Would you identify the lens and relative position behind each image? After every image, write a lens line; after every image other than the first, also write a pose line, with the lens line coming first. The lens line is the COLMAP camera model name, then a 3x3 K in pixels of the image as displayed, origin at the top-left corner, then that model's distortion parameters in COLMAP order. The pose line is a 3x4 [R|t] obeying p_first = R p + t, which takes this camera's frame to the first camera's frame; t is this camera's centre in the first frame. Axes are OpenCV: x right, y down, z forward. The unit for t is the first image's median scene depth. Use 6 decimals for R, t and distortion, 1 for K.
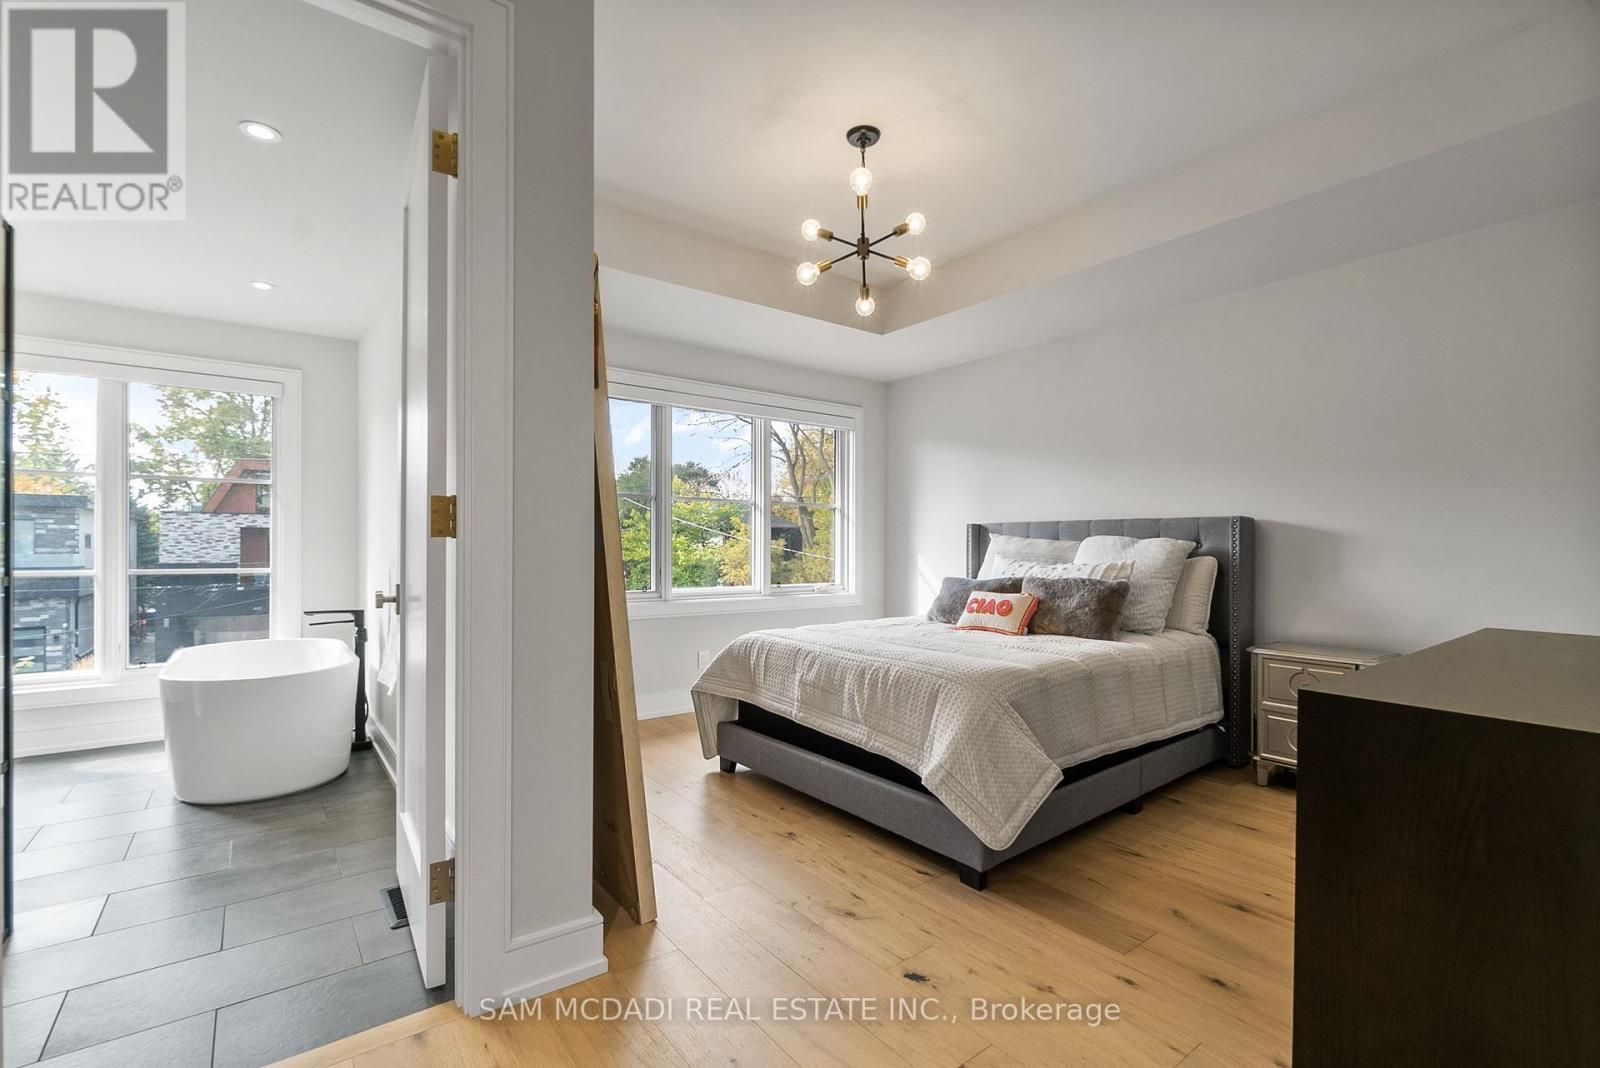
lens RADIAL K [[684.3, 0, 794.0], [0, 684.3, 542.2], [0, 0, 1]] dist [0.000297, 0.000063]
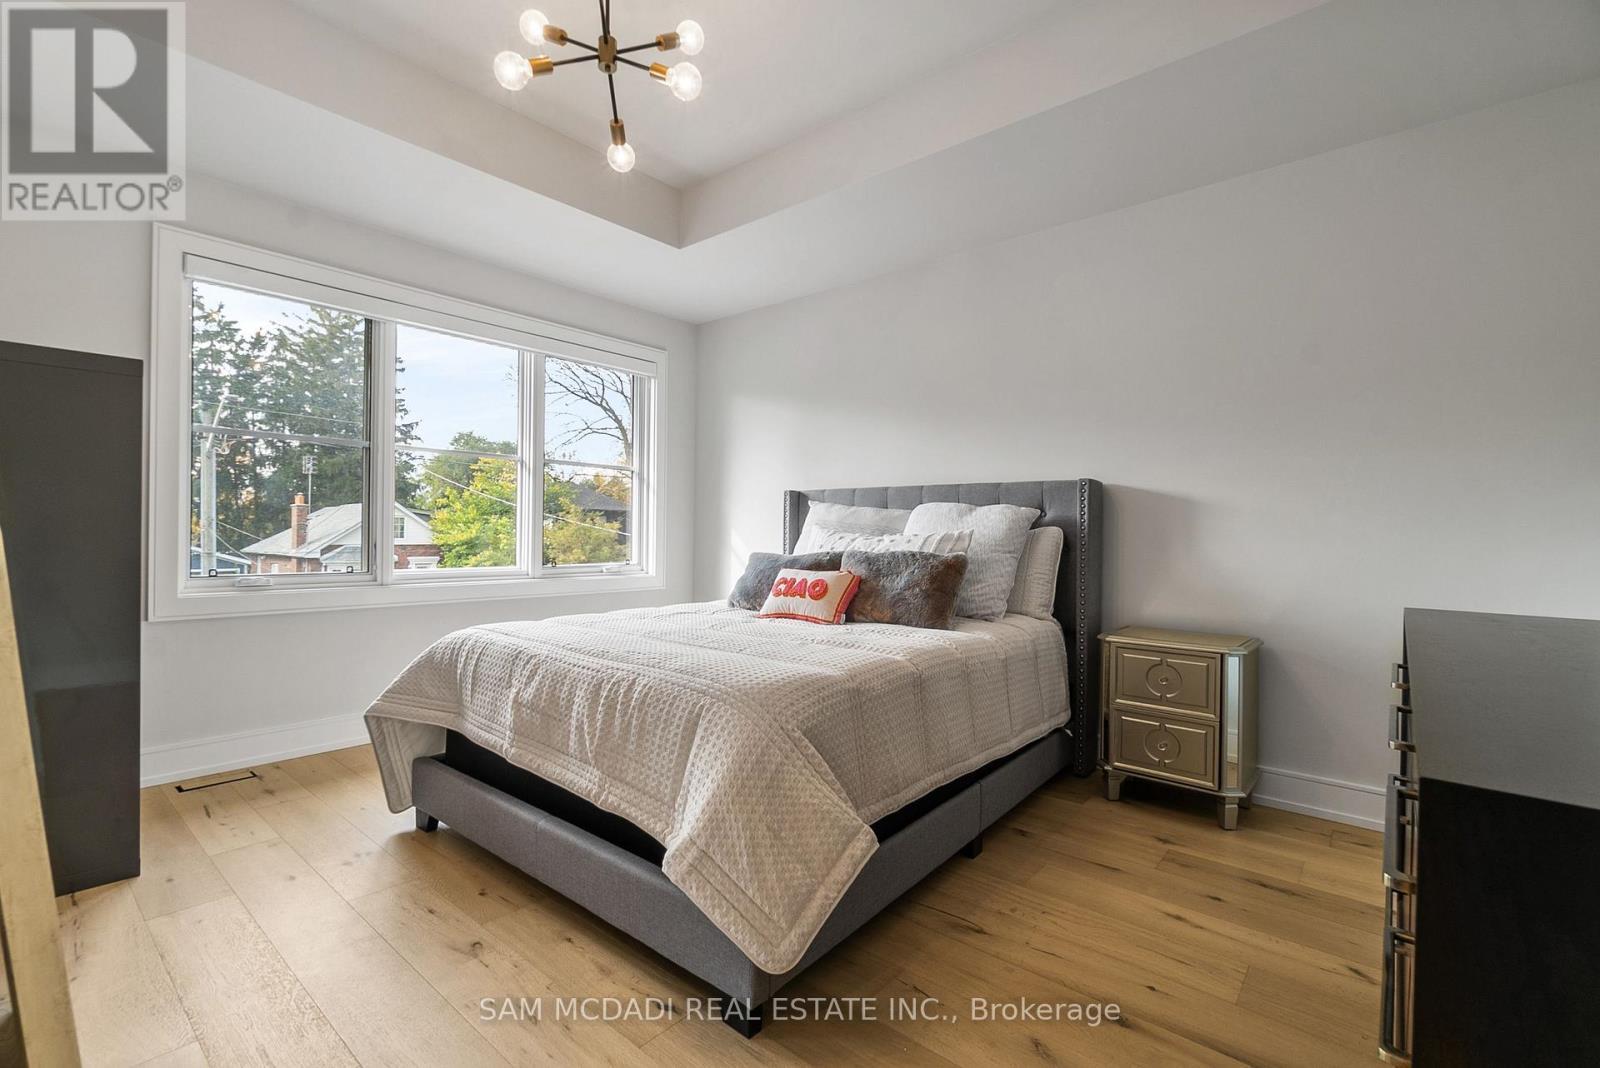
lens RADIAL K [[710.8, 0, 770.4], [0, 710.8, 530.8], [0, 0, 1]] dist [-0.000875, -0.000189]
pose [[0.980731, 0.006872, 0.195241, 0.100549], [-0.008276, 0.999945, 0.006379, 0.025704], [-0.195187, -0.007872, 0.980735, 0.227531]]
